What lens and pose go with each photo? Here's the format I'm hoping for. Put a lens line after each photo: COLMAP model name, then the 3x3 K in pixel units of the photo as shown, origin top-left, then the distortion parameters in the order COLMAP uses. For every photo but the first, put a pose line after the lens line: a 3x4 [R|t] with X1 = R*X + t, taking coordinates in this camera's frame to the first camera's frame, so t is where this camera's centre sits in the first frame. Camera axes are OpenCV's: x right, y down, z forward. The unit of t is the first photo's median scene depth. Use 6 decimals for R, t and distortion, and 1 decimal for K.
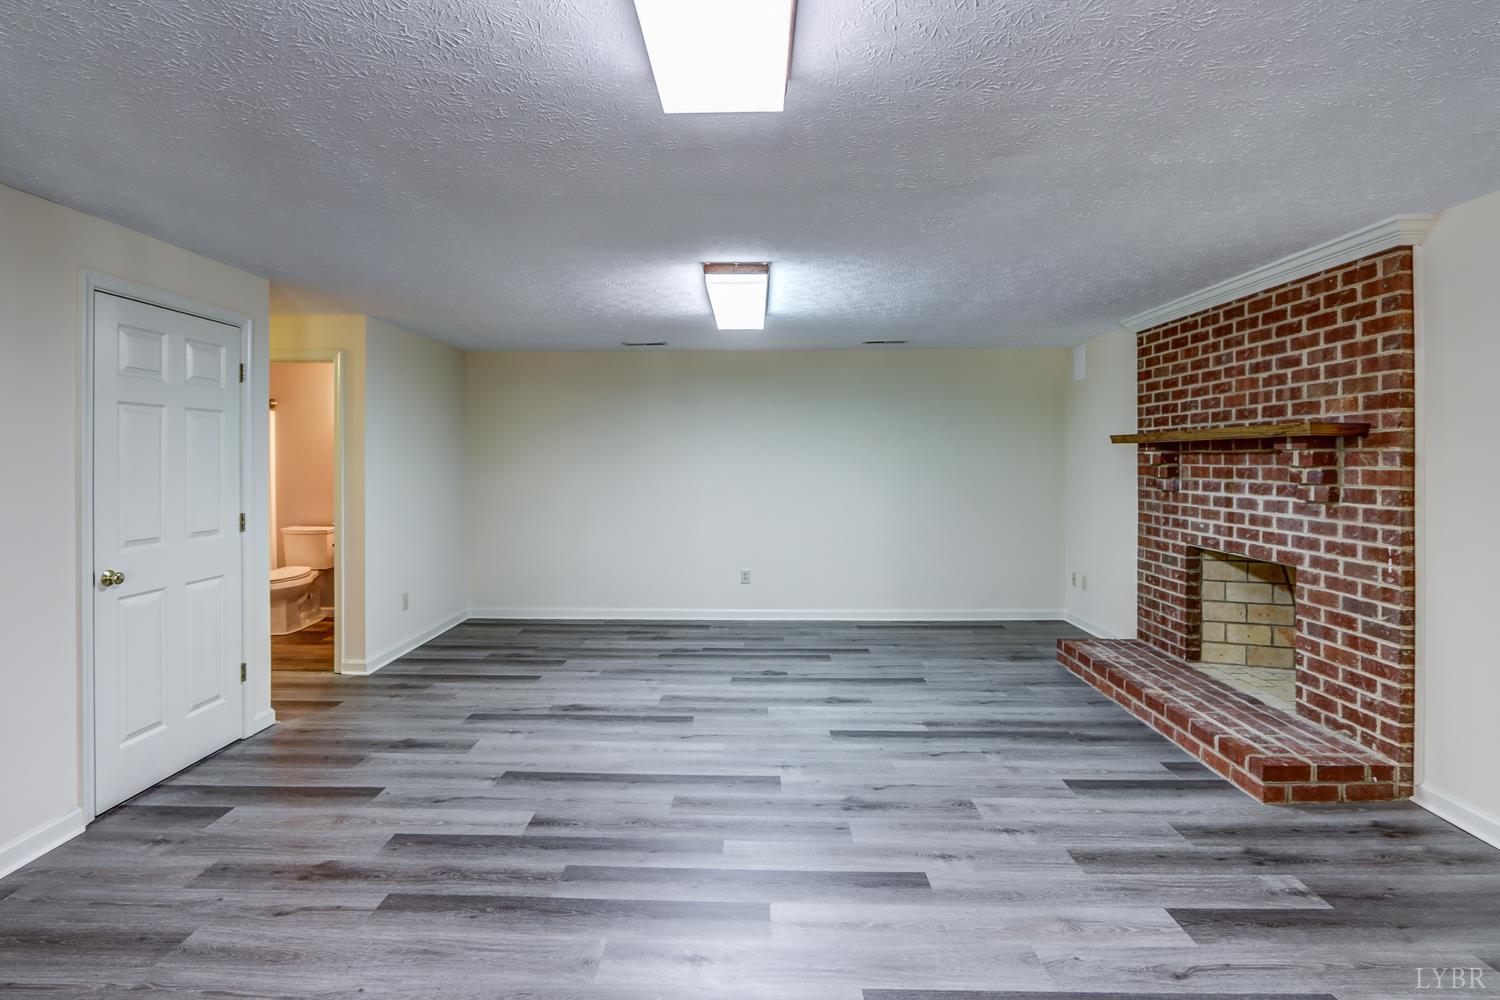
lens RADIAL K [[723.2, 0, 743.6], [0, 723.2, 454.7], [0, 0, 1]] dist [-0.018174, 0.002133]
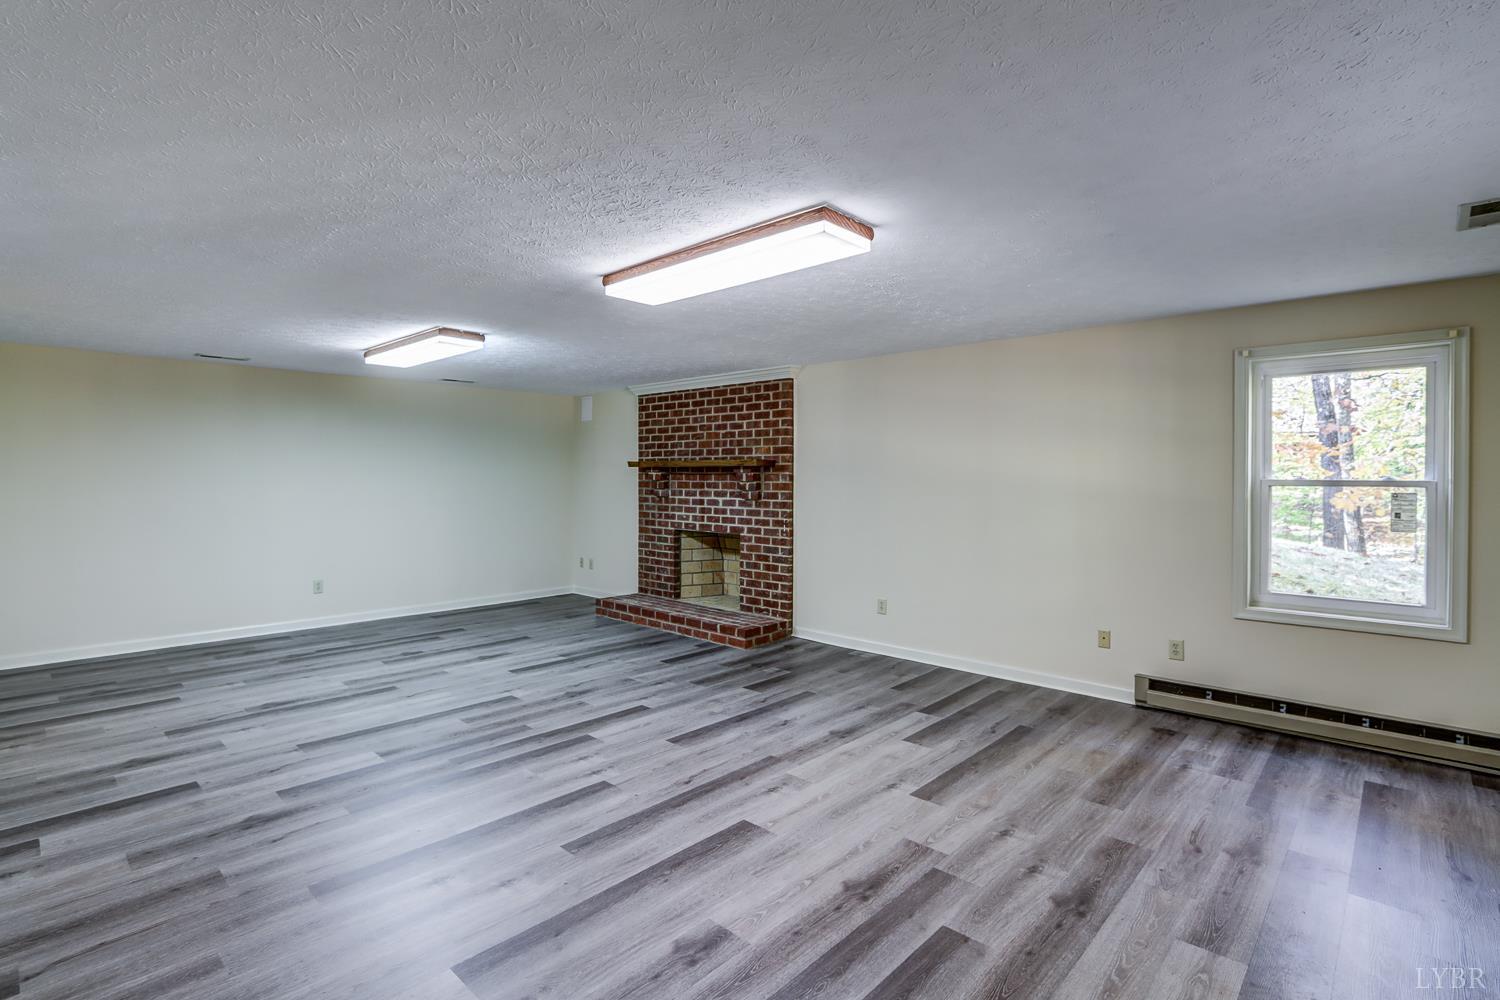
lens RADIAL K [[715.2, 0, 735.1], [0, 715.2, 476.3], [0, 0, 1]] dist [-0.015377, 0.000229]
pose [[0.669842, 0.003972, 0.742493, -0.644213], [-0.008754, 0.999958, 0.002549, -0.001886], [-0.742453, -0.008207, 0.669848, -0.262360]]
